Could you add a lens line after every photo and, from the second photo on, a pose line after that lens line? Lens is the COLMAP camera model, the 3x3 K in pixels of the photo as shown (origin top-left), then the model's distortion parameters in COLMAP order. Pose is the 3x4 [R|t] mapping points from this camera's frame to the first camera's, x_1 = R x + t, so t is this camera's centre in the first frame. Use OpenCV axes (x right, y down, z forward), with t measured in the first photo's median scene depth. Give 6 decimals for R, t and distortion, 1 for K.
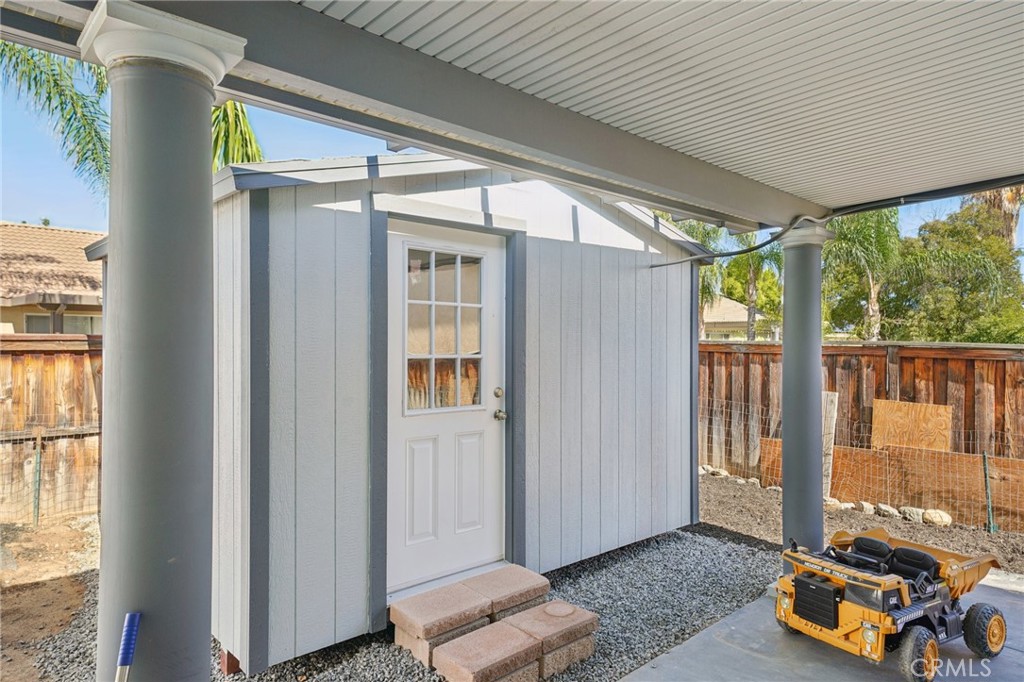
lens RADIAL K [[623.6, 0, 512.0], [0, 623.6, 341.0], [0, 0, 1]] dist [0.000448, 0.000087]
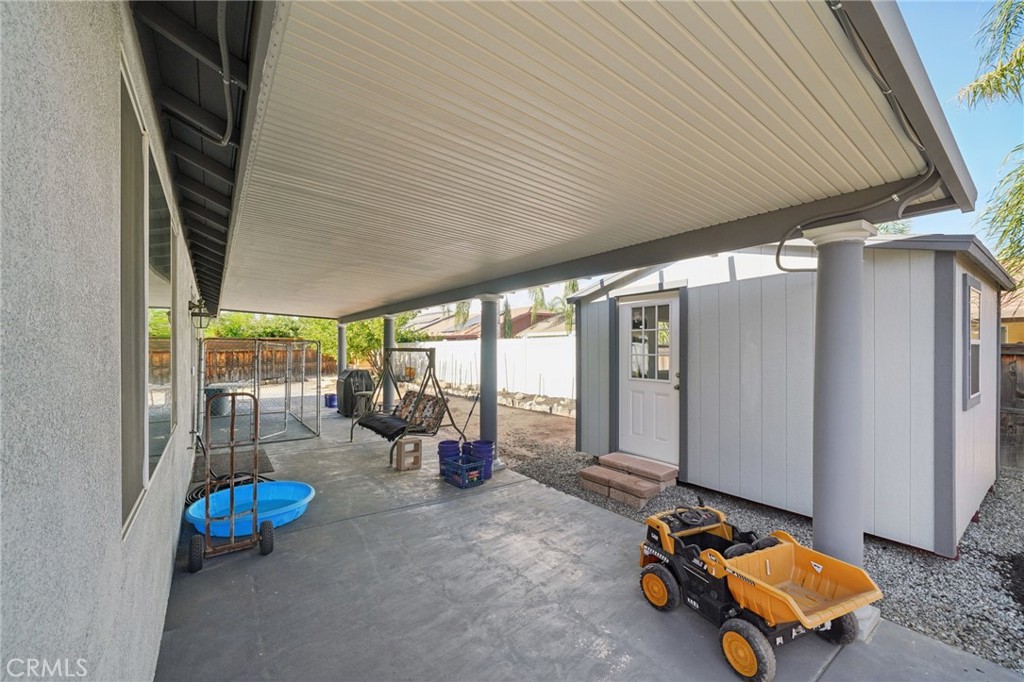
lens RADIAL K [[401.7, 0, 512.0], [0, 401.7, 341.0], [0, 0, 1]] dist [0.000024, -0.000001]
pose [[-0.100744, -0.023603, -0.994632, 1.268919], [0.003110, 0.999706, -0.024038, 0.008528], [0.994908, -0.005515, -0.100641, 0.650881]]
